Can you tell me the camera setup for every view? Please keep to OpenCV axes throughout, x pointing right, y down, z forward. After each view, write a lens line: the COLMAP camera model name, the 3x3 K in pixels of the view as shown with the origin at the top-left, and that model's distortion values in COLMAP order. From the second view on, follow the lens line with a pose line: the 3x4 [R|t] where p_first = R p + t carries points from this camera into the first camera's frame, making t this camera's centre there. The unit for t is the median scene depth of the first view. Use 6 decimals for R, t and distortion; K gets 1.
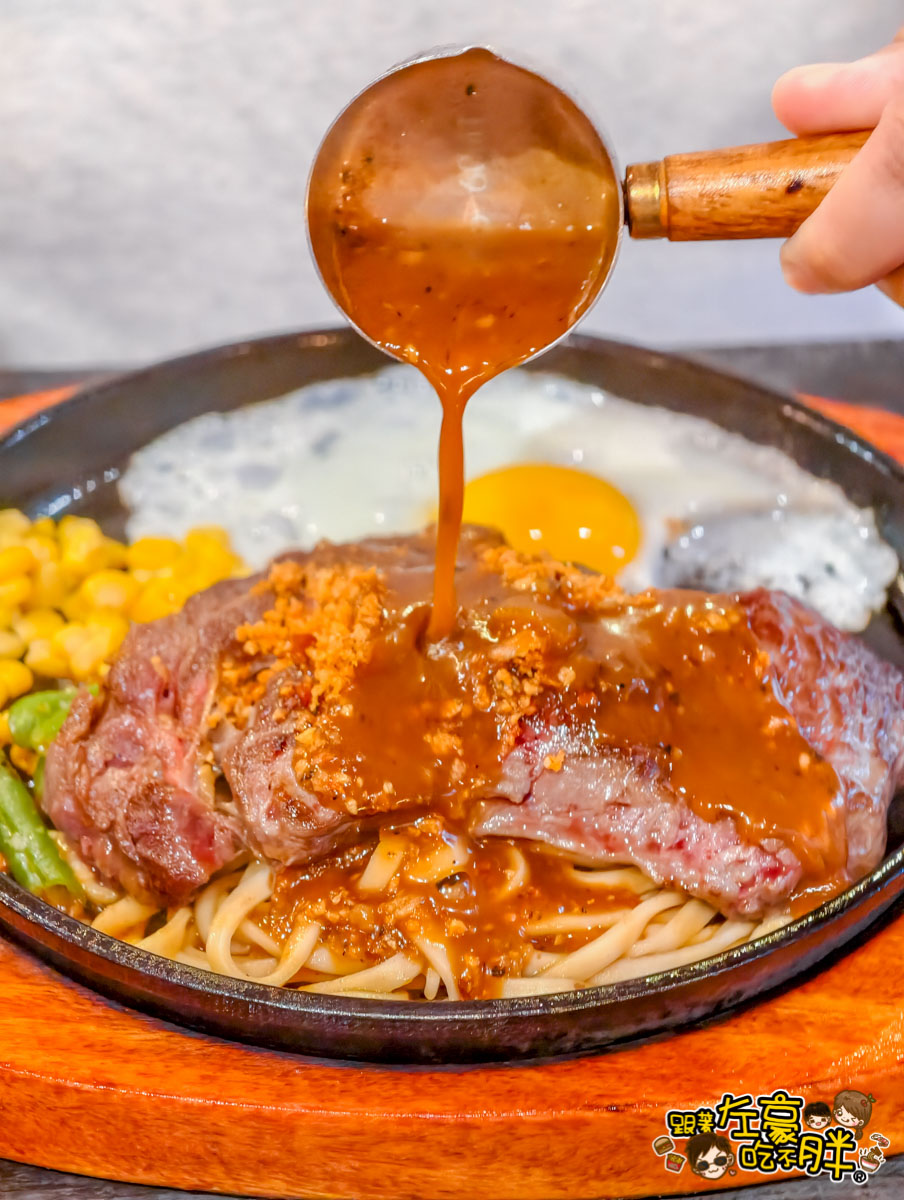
lens RADIAL K [[2956.2, 0, 452.0], [0, 2956.2, 600.0], [0, 0, 1]] dist [0.735662, 0.236536]
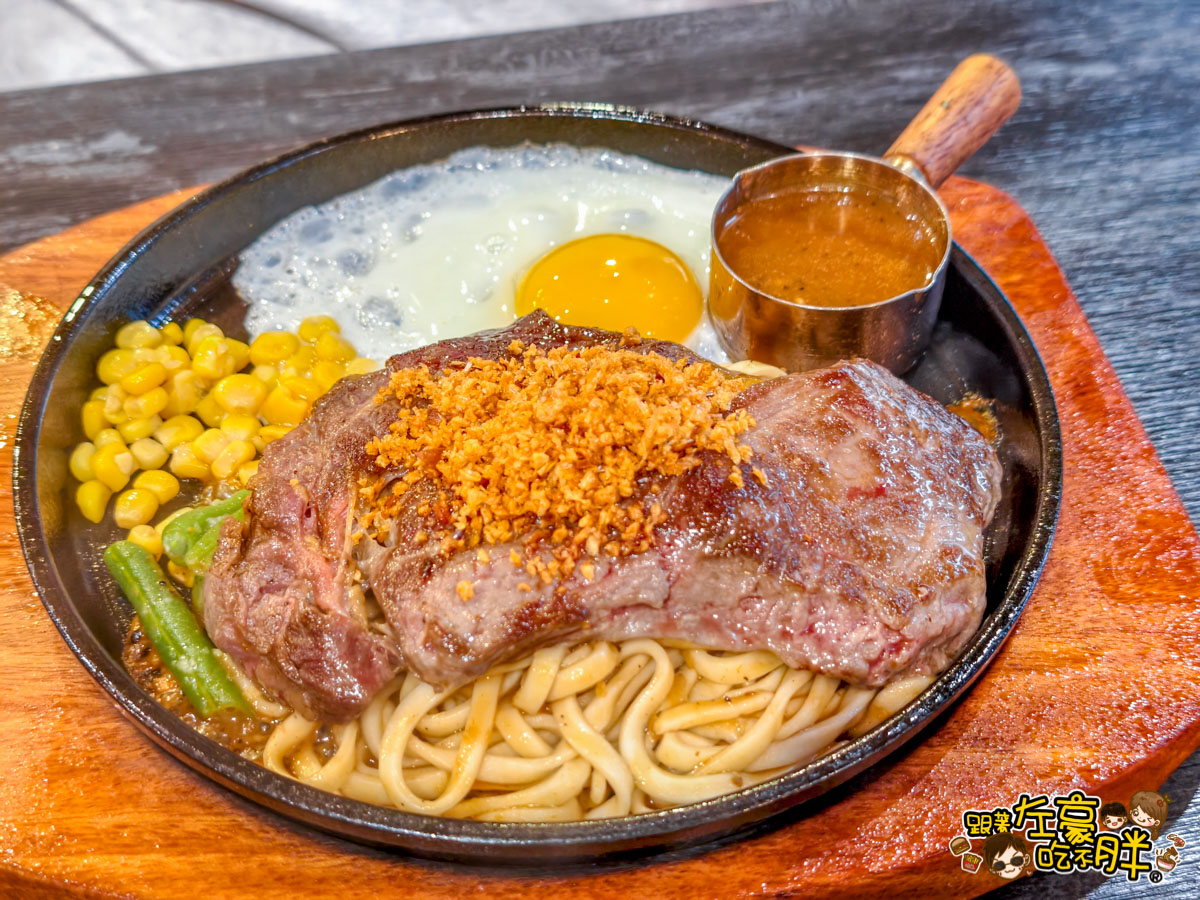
lens RADIAL K [[1784.9, 0, 600.0], [0, 1784.9, 450.0], [0, 0, 1]] dist [0.214241, -0.002565]
pose [[0.991805, -0.095653, 0.084701, -0.045272], [0.081745, 0.984575, 0.154692, -0.083754], [-0.098191, -0.146501, 0.984325, 0.364463]]
